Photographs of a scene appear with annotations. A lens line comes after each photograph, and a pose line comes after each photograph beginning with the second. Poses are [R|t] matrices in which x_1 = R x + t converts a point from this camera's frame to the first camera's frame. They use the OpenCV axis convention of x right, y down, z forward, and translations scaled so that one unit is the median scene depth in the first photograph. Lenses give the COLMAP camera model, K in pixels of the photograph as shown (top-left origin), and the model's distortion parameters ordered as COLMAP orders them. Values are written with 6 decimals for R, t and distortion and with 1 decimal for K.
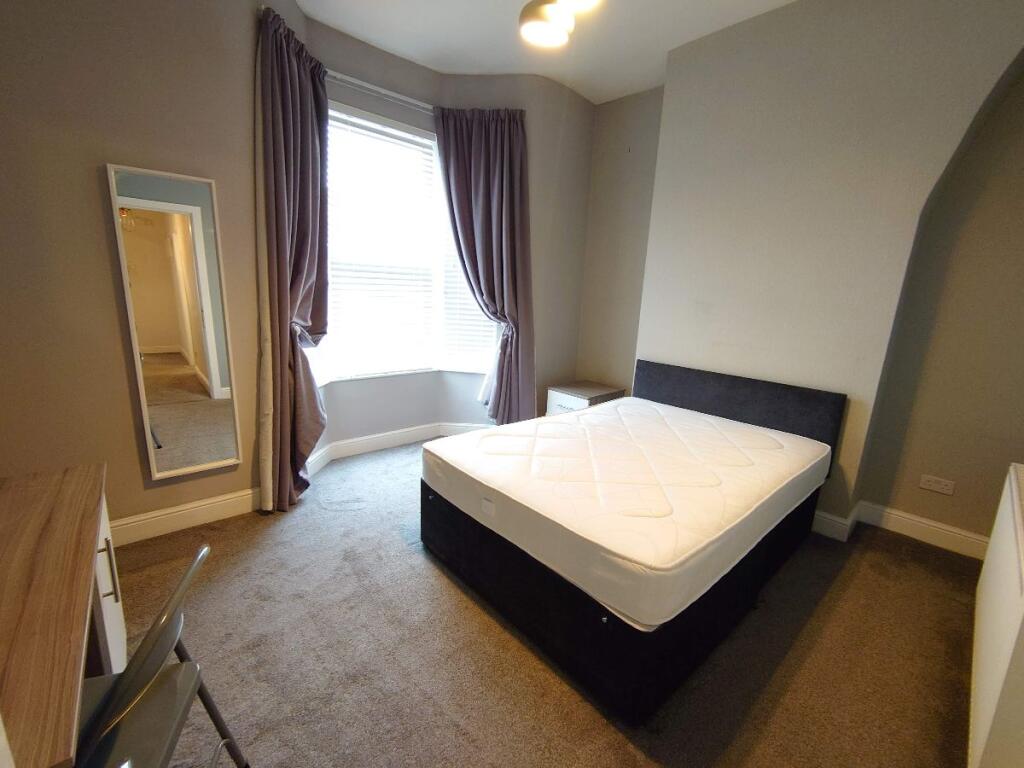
lens RADIAL K [[433.1, 0, 516.5], [0, 433.1, 376.6], [0, 0, 1]] dist [-0.000848, -0.000239]
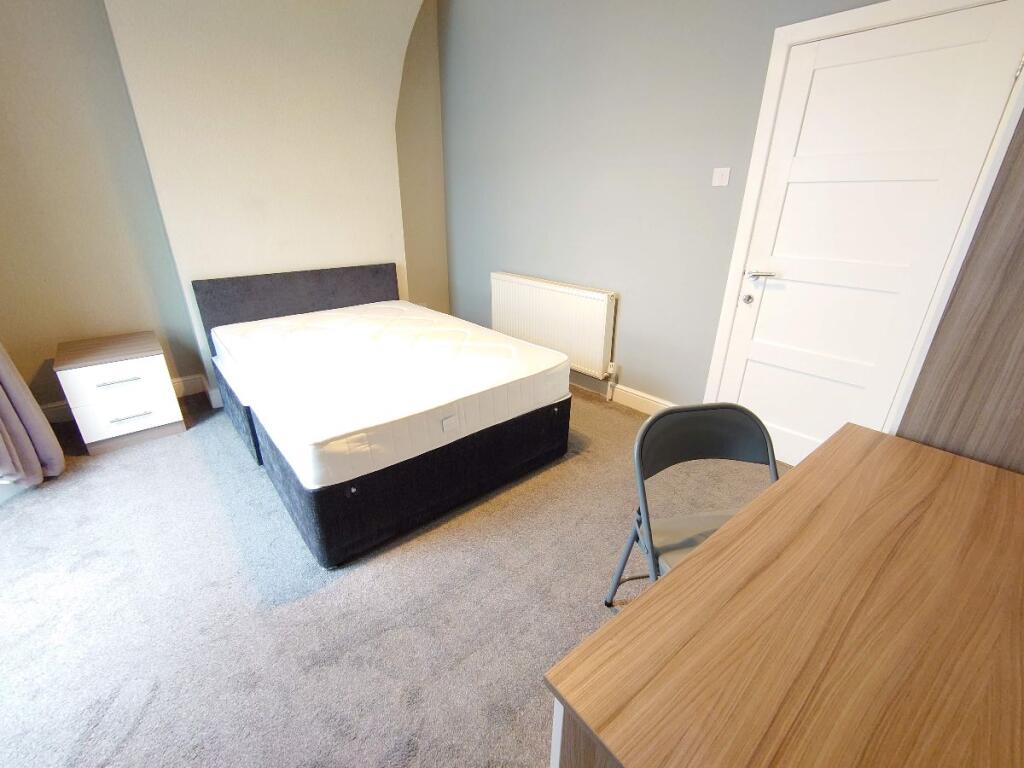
lens RADIAL K [[433.1, 0, 516.5], [0, 433.1, 376.6], [0, 0, 1]] dist [-0.000848, -0.000239]
pose [[0.039804, -0.415202, 0.908858, -0.853333], [0.195744, 0.895195, 0.400388, -0.149231], [-0.979847, 0.161966, 0.116906, 0.667140]]
